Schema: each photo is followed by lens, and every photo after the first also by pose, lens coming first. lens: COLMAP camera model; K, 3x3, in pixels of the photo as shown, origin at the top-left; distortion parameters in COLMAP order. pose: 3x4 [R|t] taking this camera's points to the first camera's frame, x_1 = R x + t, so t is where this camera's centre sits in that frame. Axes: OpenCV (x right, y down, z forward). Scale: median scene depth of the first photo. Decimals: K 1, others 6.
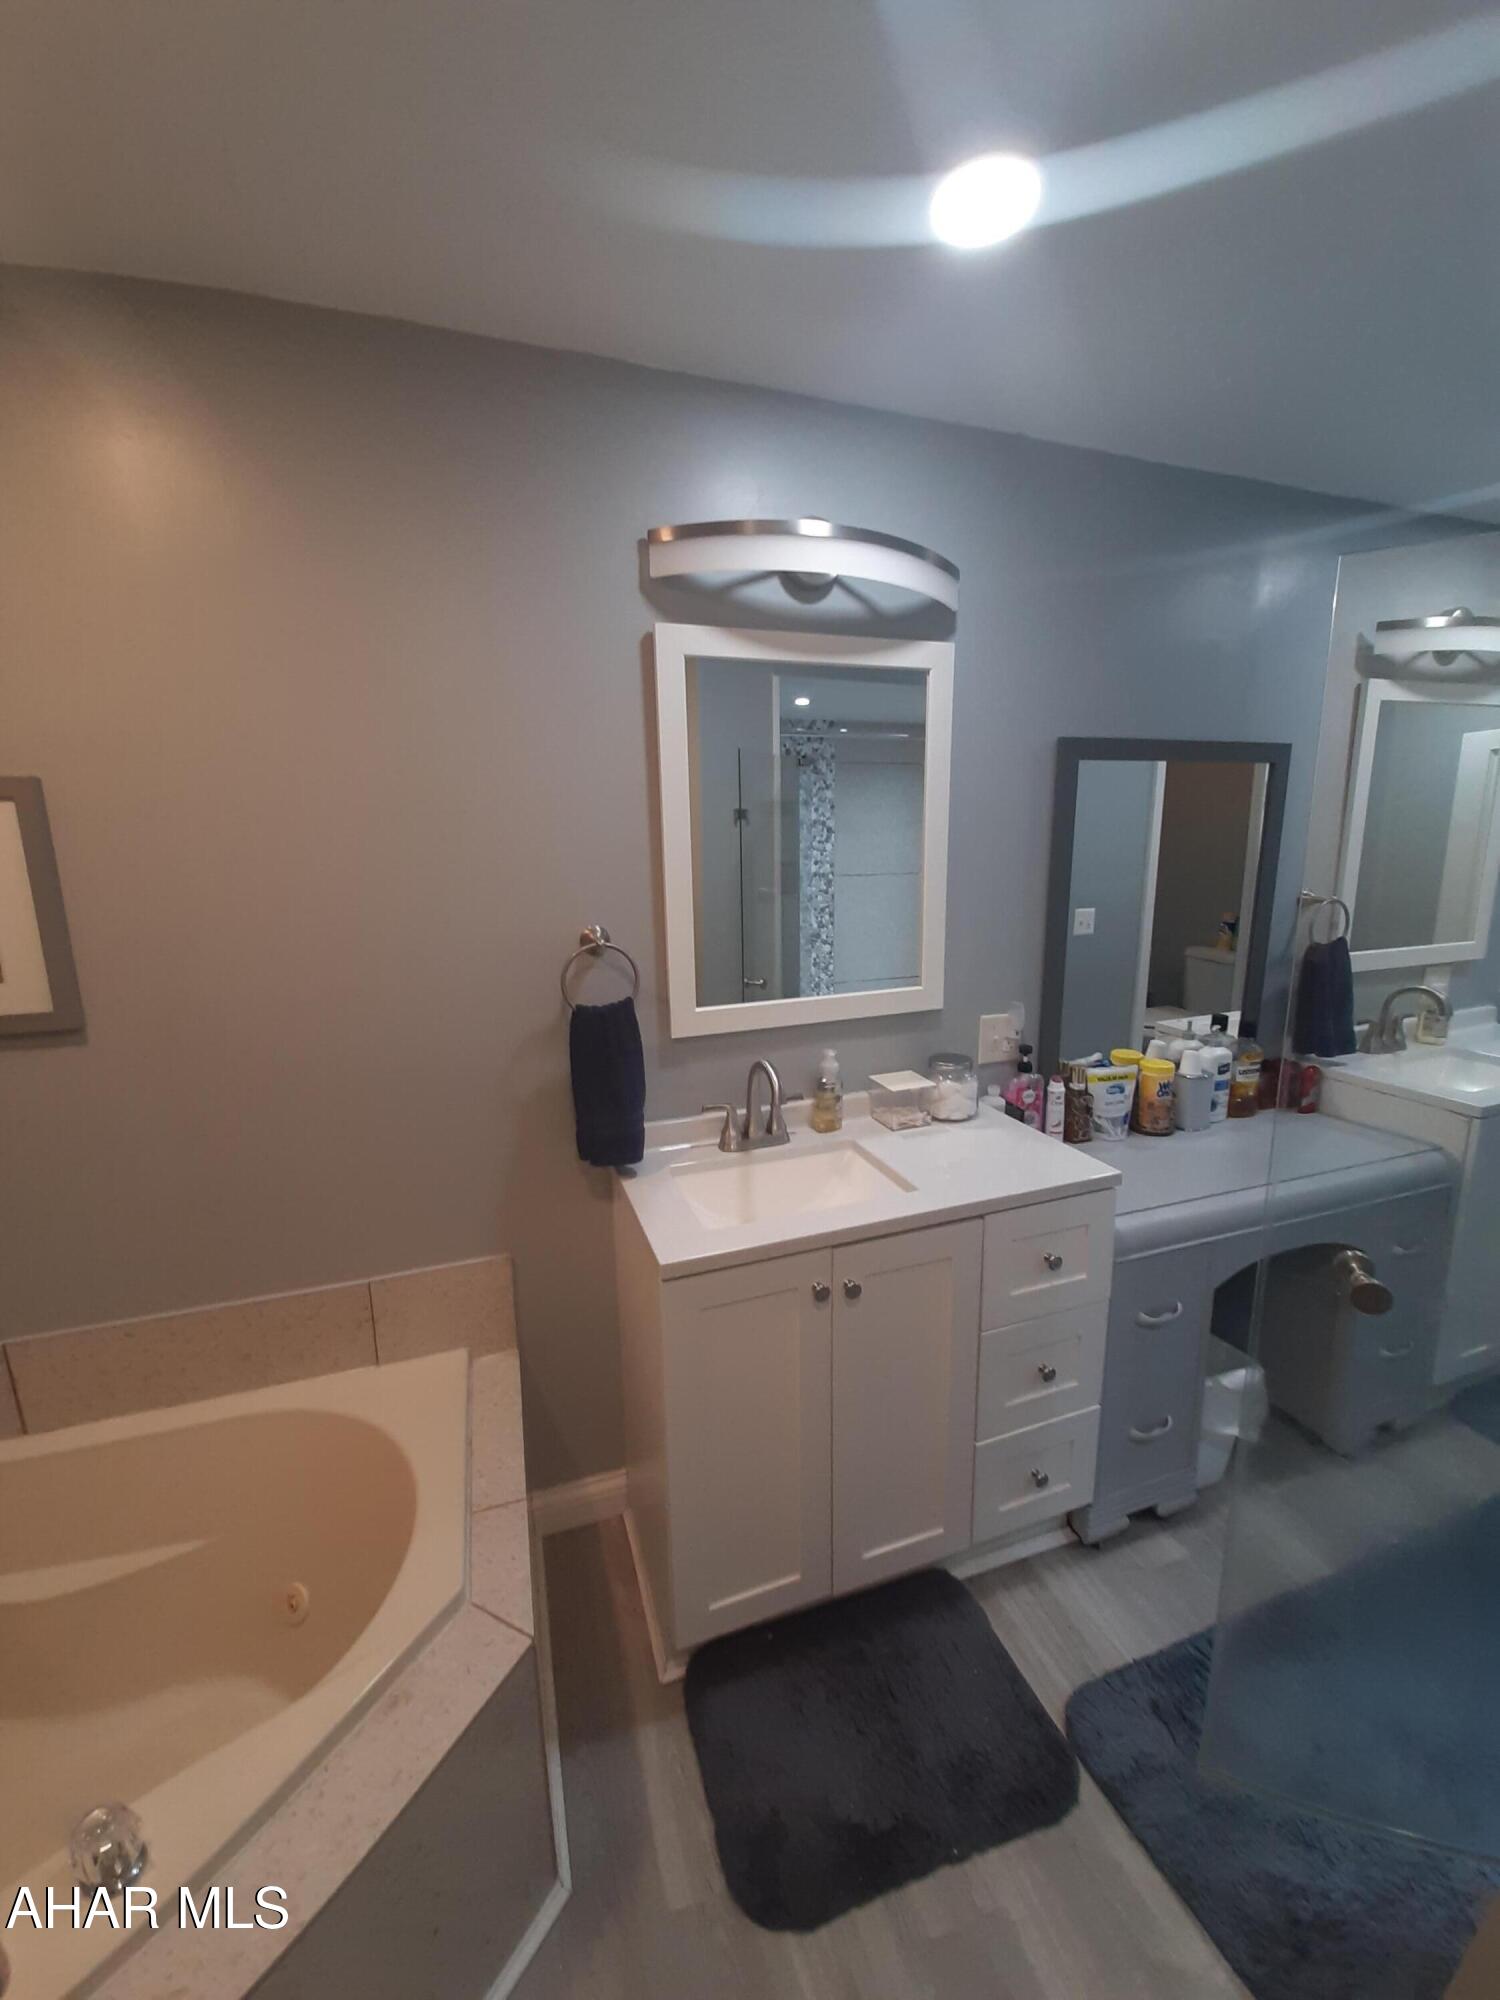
lens RADIAL K [[771.5, 0, 759.0], [0, 771.5, 991.2], [0, 0, 1]] dist [0.011700, -0.014021]
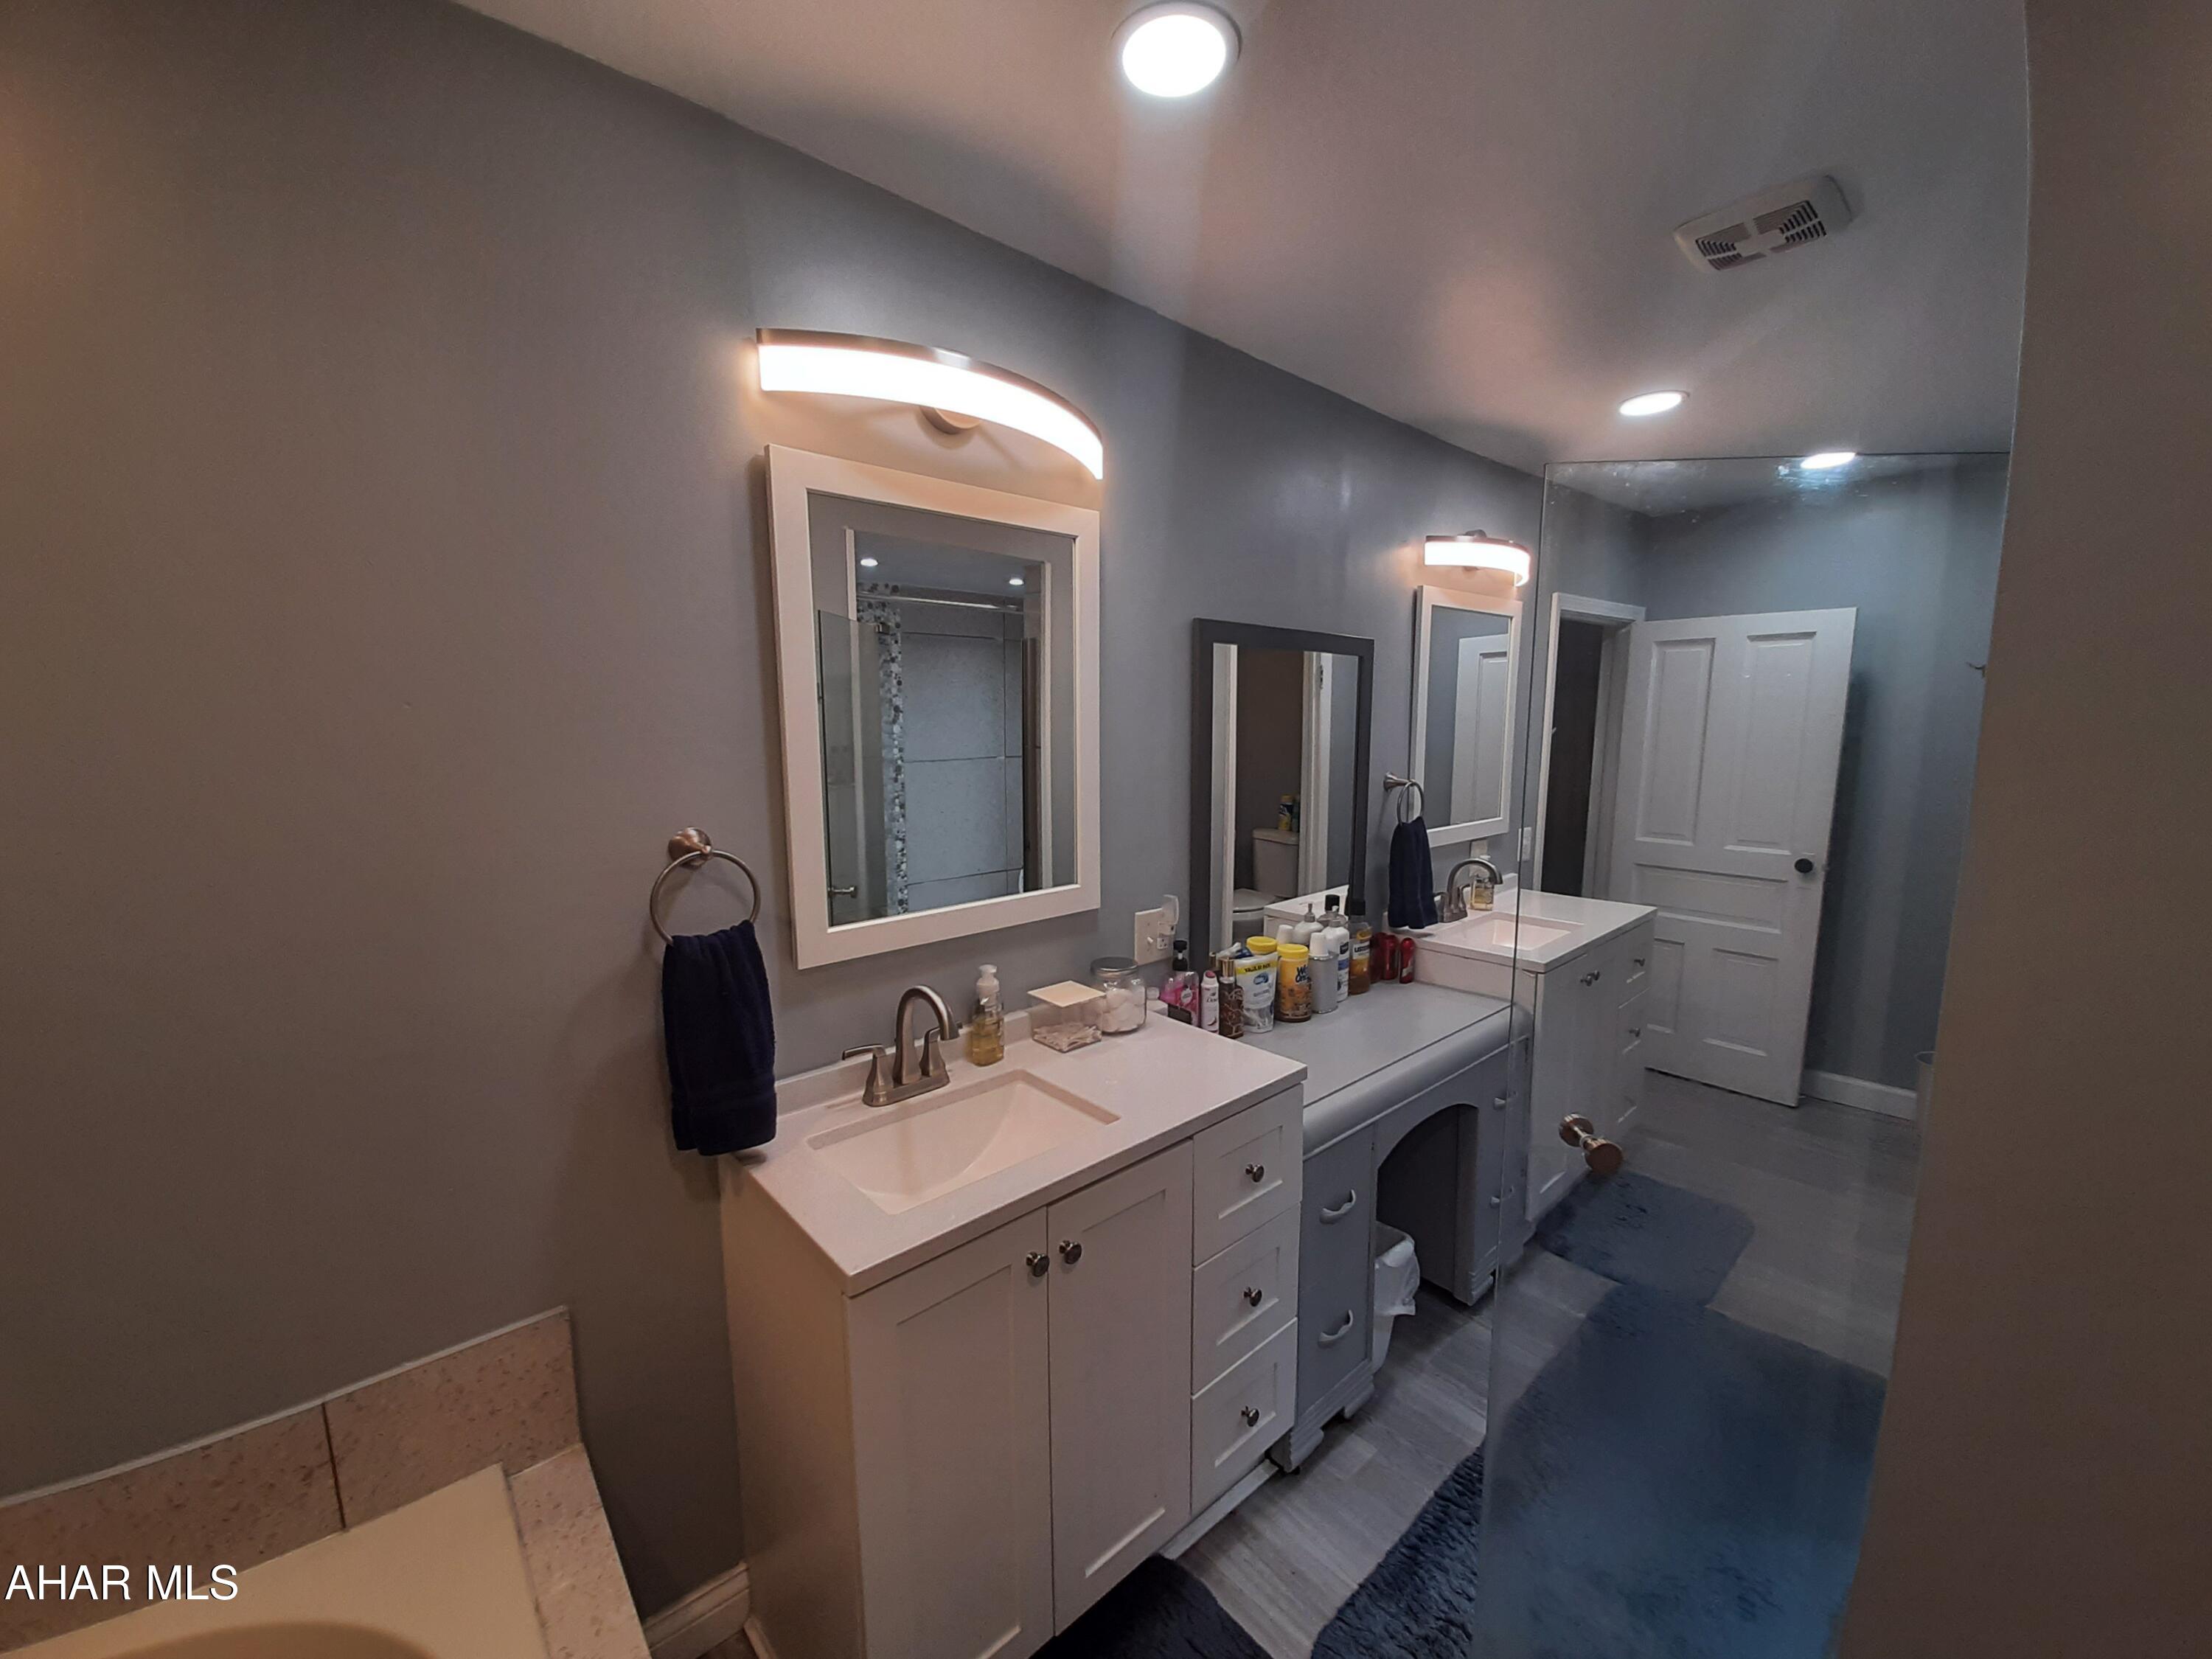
lens RADIAL K [[853.2, 0, 1095.1], [0, 853.2, 838.6], [0, 0, 1]] dist [0.011700, -0.014021]
pose [[0.923391, -0.036232, 0.382148, -0.145368], [0.058412, 0.997205, -0.046596, -0.012299], [-0.379391, 0.065348, 0.922926, 0.078577]]
